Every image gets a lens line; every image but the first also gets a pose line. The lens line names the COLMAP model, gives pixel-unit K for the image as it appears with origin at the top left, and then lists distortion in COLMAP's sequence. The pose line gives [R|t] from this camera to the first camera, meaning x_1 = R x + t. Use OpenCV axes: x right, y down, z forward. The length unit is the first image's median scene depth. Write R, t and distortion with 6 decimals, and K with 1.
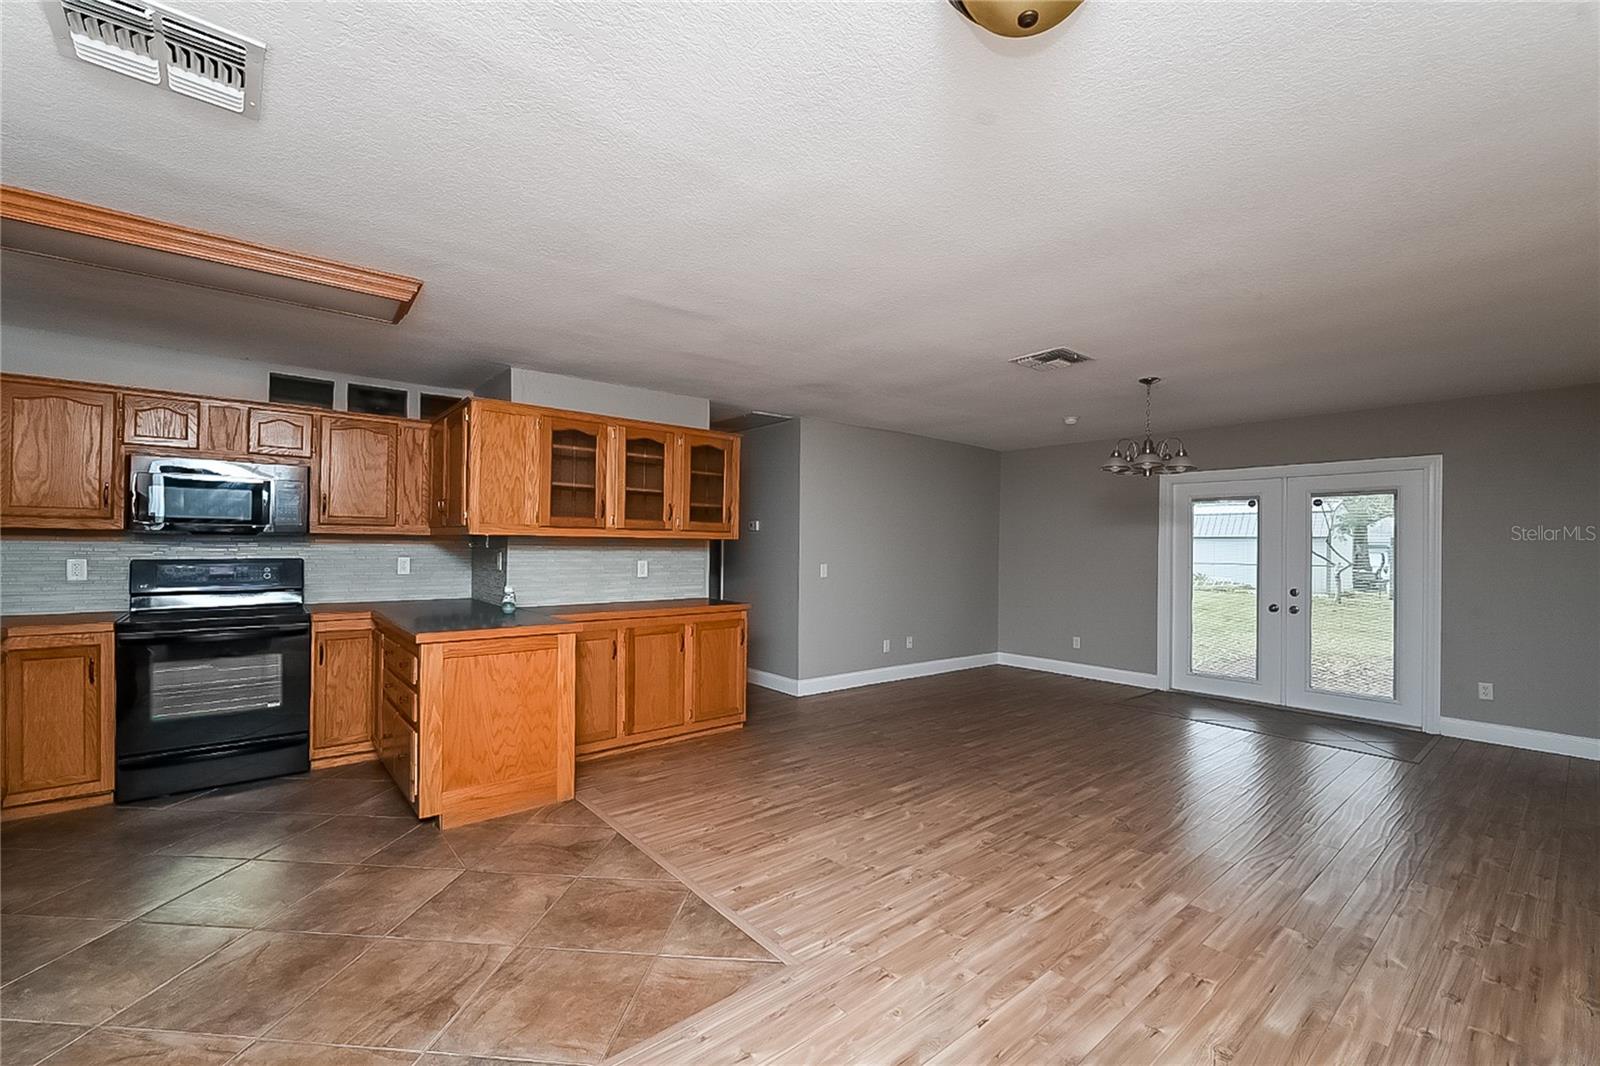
lens RADIAL K [[664.6, 0, 799.8], [0, 664.6, 541.9], [0, 0, 1]] dist [-0.001686, -0.000238]
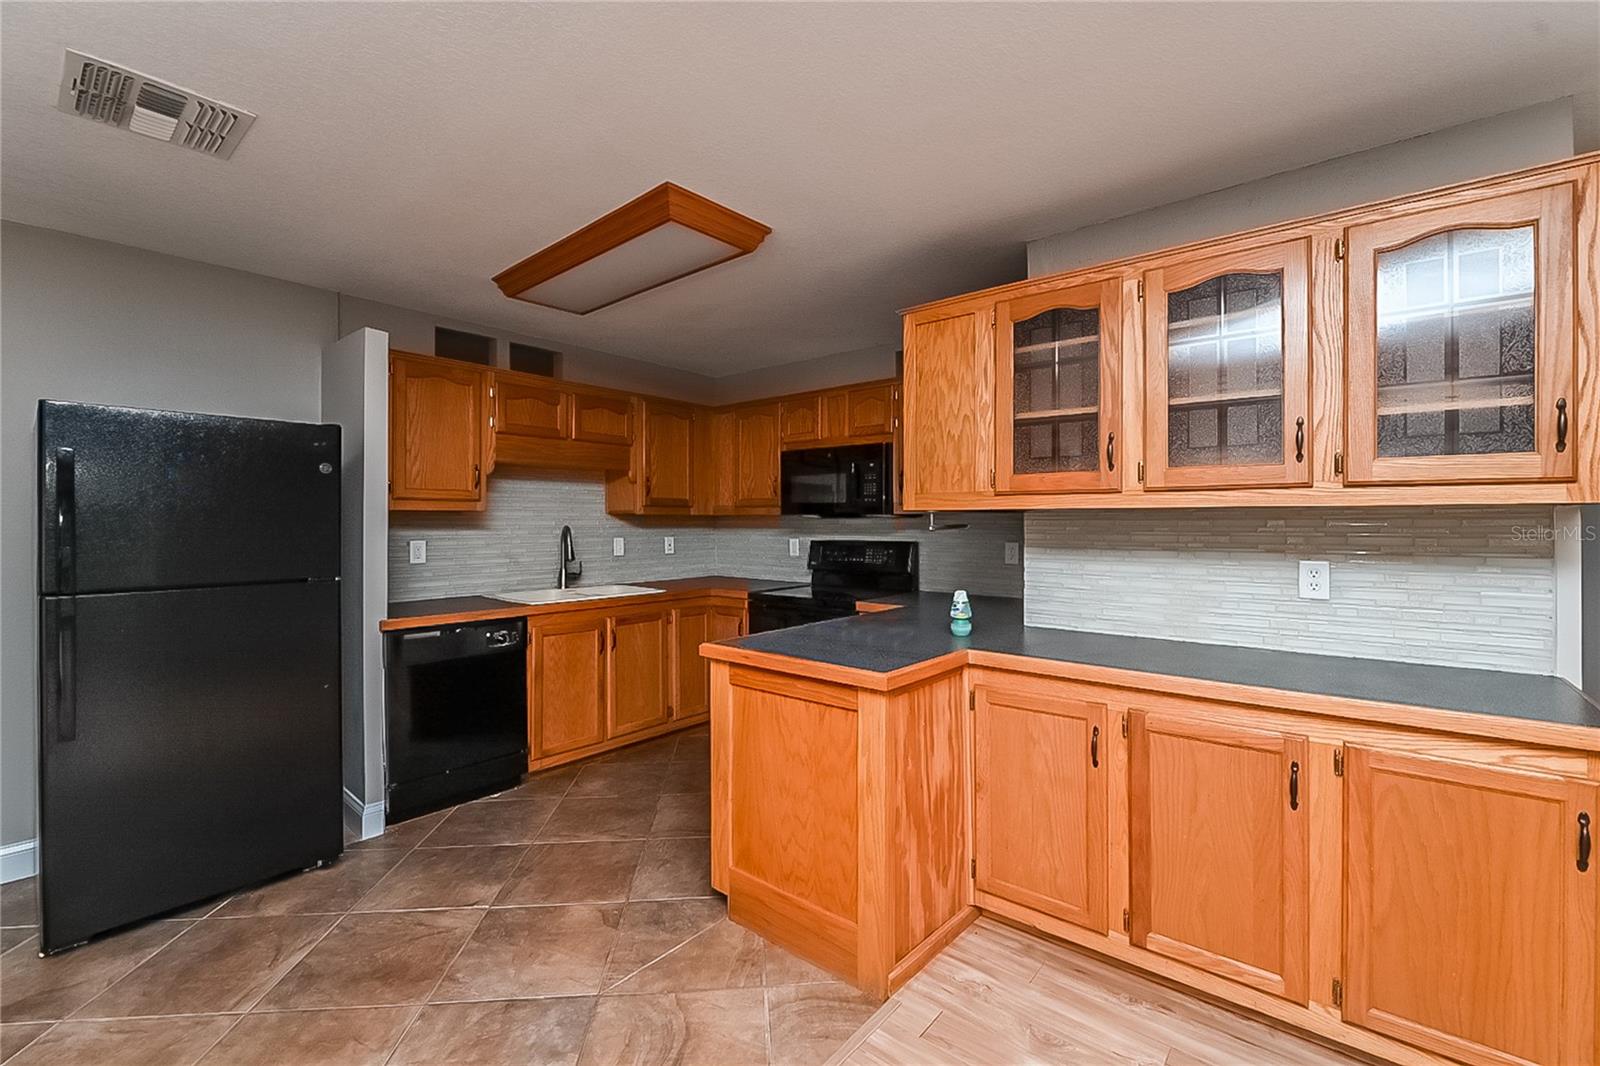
lens RADIAL K [[664.6, 0, 818.8], [0, 664.6, 523.6], [0, 0, 1]] dist [-0.001686, -0.000238]
pose [[0.186070, -0.007900, -0.982505, 0.154633], [0.006729, 0.999954, -0.006765, 0.005641], [0.982513, -0.005353, 0.186115, 0.749929]]
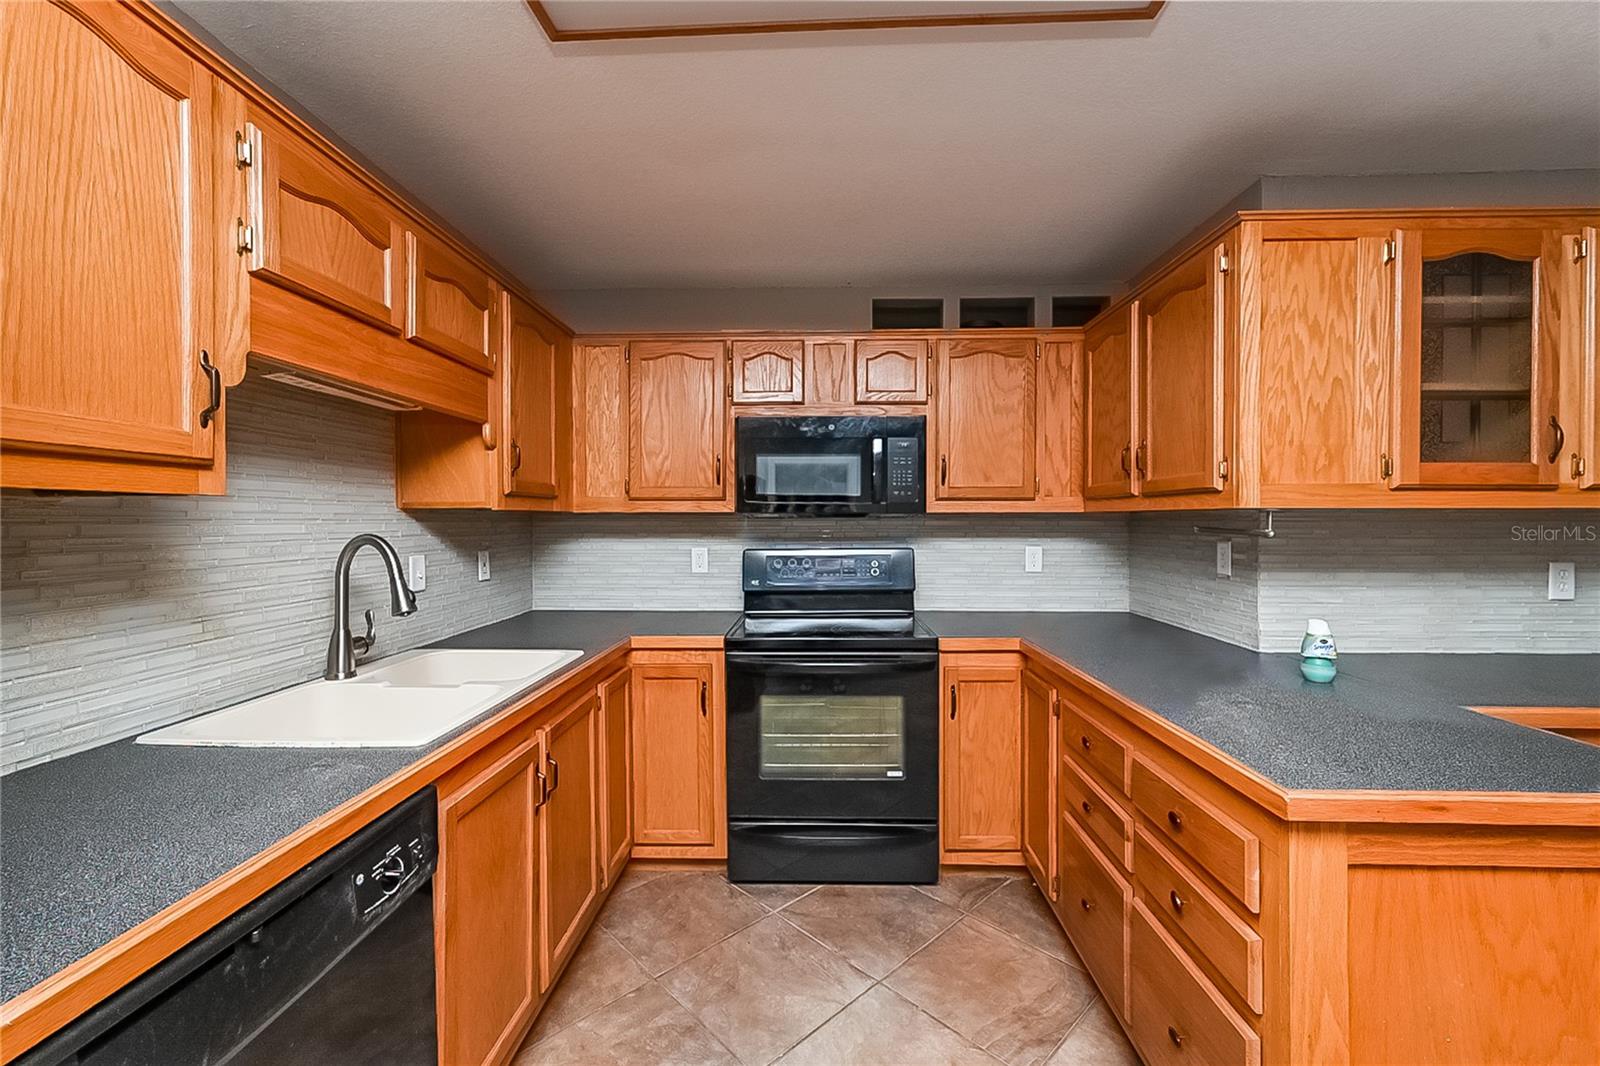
lens RADIAL K [[648.6, 0, 805.1], [0, 648.6, 518.9], [0, 0, 1]] dist [0.003092, 0.002056]
pose [[0.749273, -0.013040, -0.662133, -0.404724], [0.012754, 0.999905, -0.005259, -0.005392], [0.662139, -0.004505, 0.749368, 0.433299]]
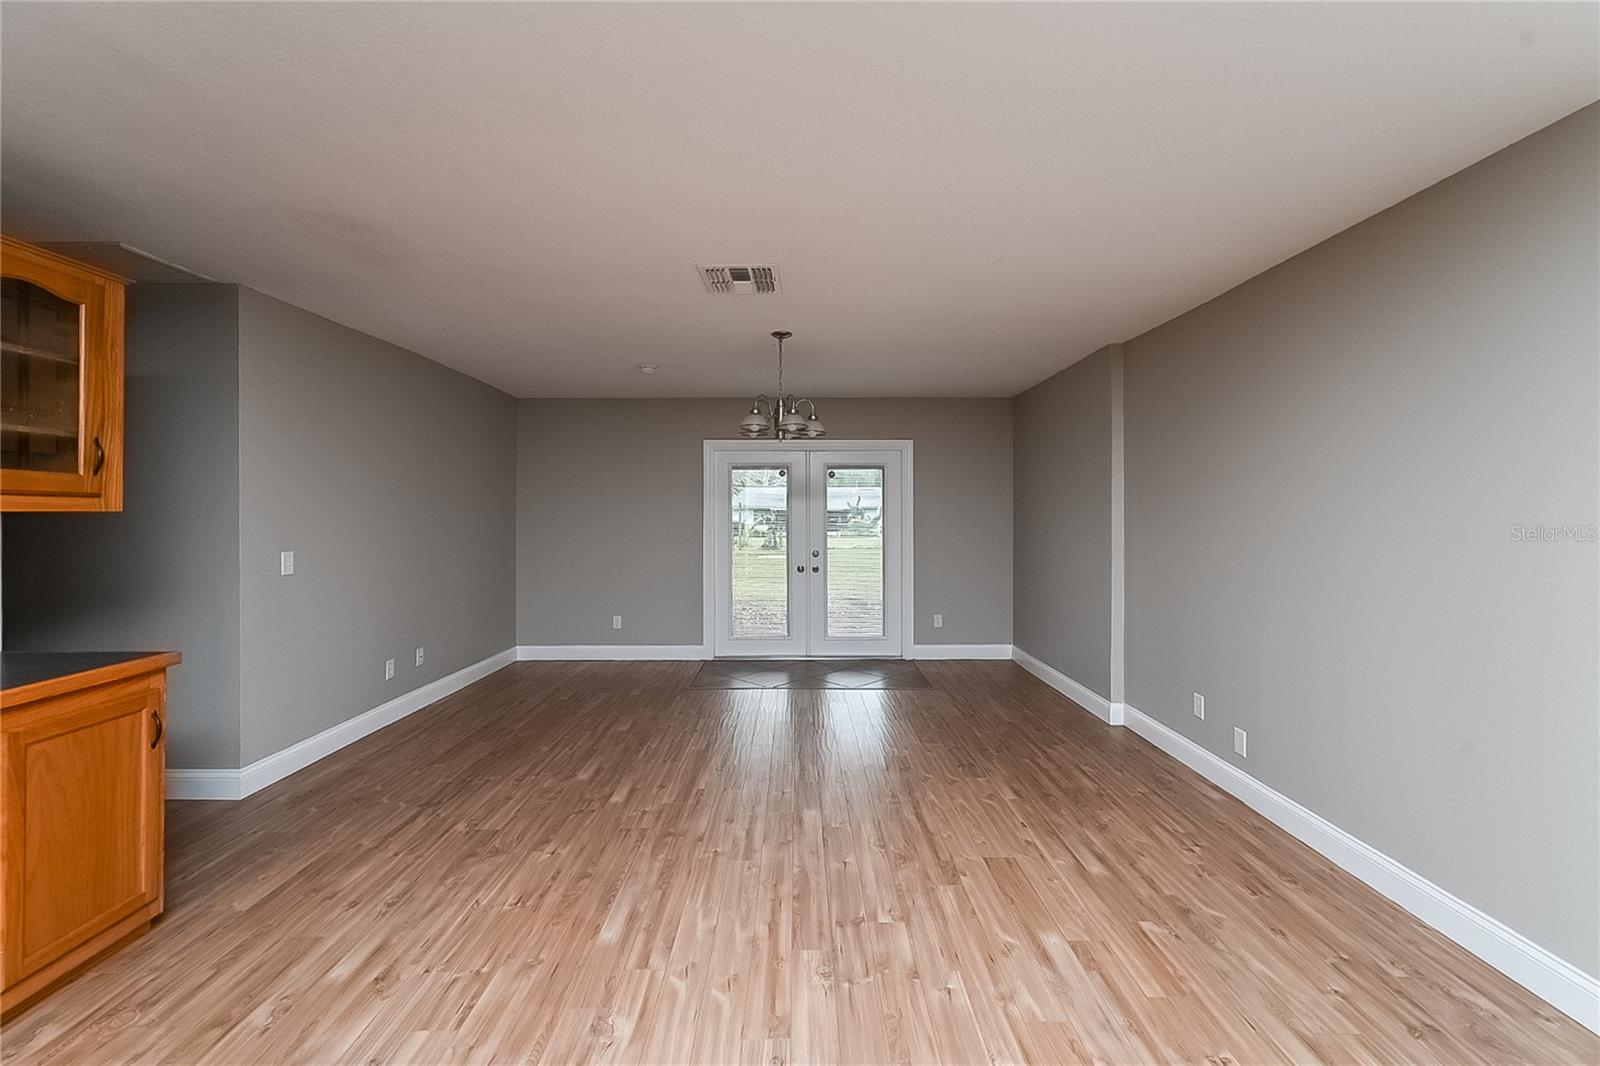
lens RADIAL K [[648.6, 0, 792.8], [0, 648.6, 515.4], [0, 0, 1]] dist [0.003092, 0.002056]
pose [[0.647118, -0.013874, 0.762263, -0.170445], [0.004030, 0.999883, 0.014778, -0.007868], [-0.762379, -0.006491, 0.647098, 0.467174]]
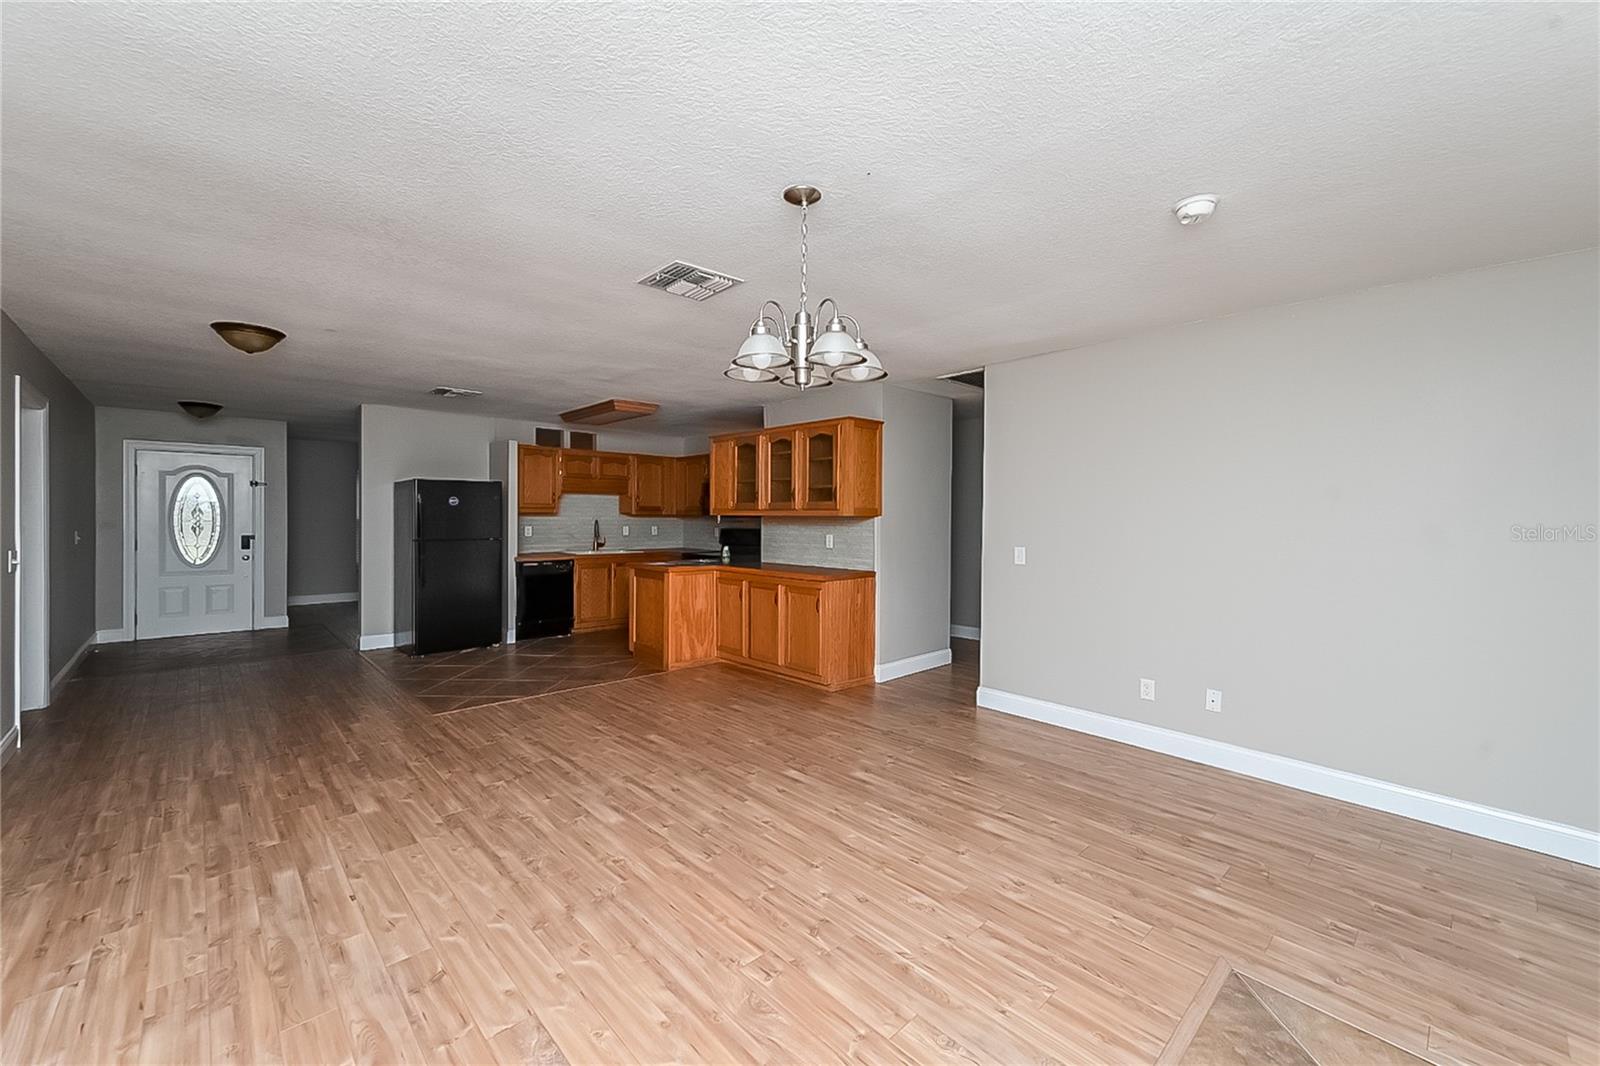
lens RADIAL K [[648.6, 0, 832.1], [0, 648.6, 521.6], [0, 0, 1]] dist [0.003092, 0.002056]
pose [[0.084915, -0.002877, -0.996384, 1.176445], [-0.001631, 0.999994, -0.003026, 0.010700], [0.996387, 0.001882, 0.084909, 1.122324]]
